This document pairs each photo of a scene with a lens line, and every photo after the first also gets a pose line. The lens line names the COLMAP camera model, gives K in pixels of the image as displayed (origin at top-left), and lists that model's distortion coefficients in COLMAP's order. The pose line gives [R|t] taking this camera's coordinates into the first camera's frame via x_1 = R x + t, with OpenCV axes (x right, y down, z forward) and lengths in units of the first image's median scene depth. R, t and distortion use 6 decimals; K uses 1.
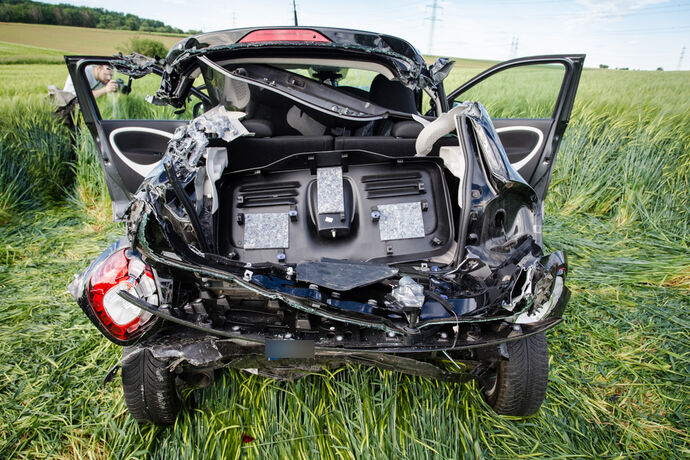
lens RADIAL K [[516.0, 0, 346.0], [0, 516.0, 229.8], [0, 0, 1]] dist [-0.030156, 0.001580]
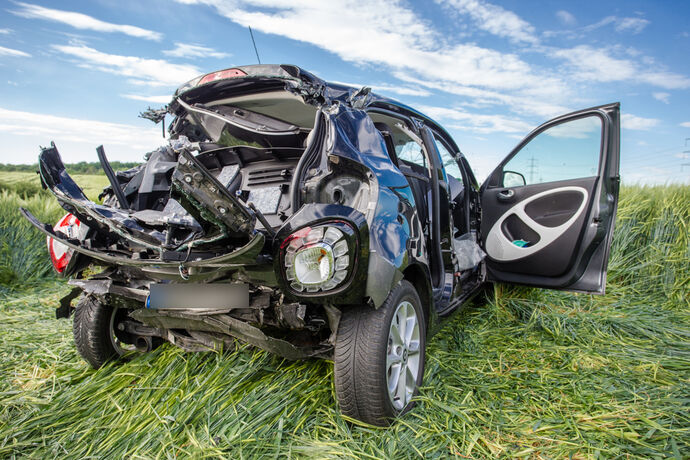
lens RADIAL K [[482.6, 0, 344.1], [0, 482.6, 228.9], [0, 0, 1]] dist [-0.010498, 0.004218]
pose [[0.875827, 0.002315, -0.482620, 0.415505], [-0.142298, 0.956774, -0.253643, 0.154308], [0.461171, 0.290823, 0.838298, 0.098295]]
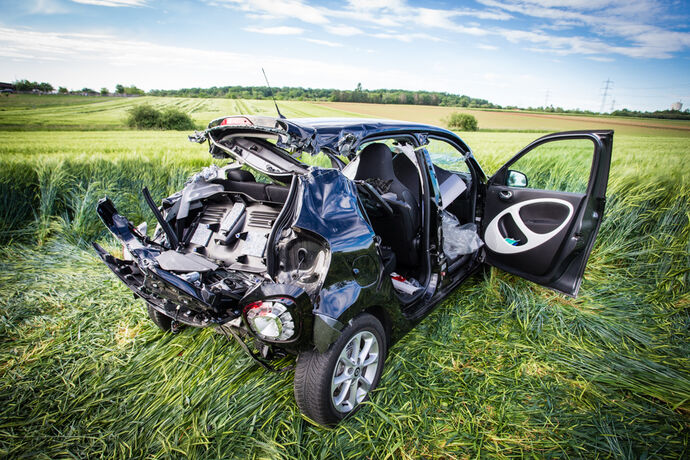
lens RADIAL K [[397.9, 0, 339.8], [0, 397.9, 227.8], [0, 0, 1]] dist [-0.039648, 0.002394]
pose [[0.754305, 0.159761, -0.636790, 0.528578], [-0.205282, 0.978700, 0.002375, -0.059365], [0.623605, 0.128930, 0.771034, 0.139023]]
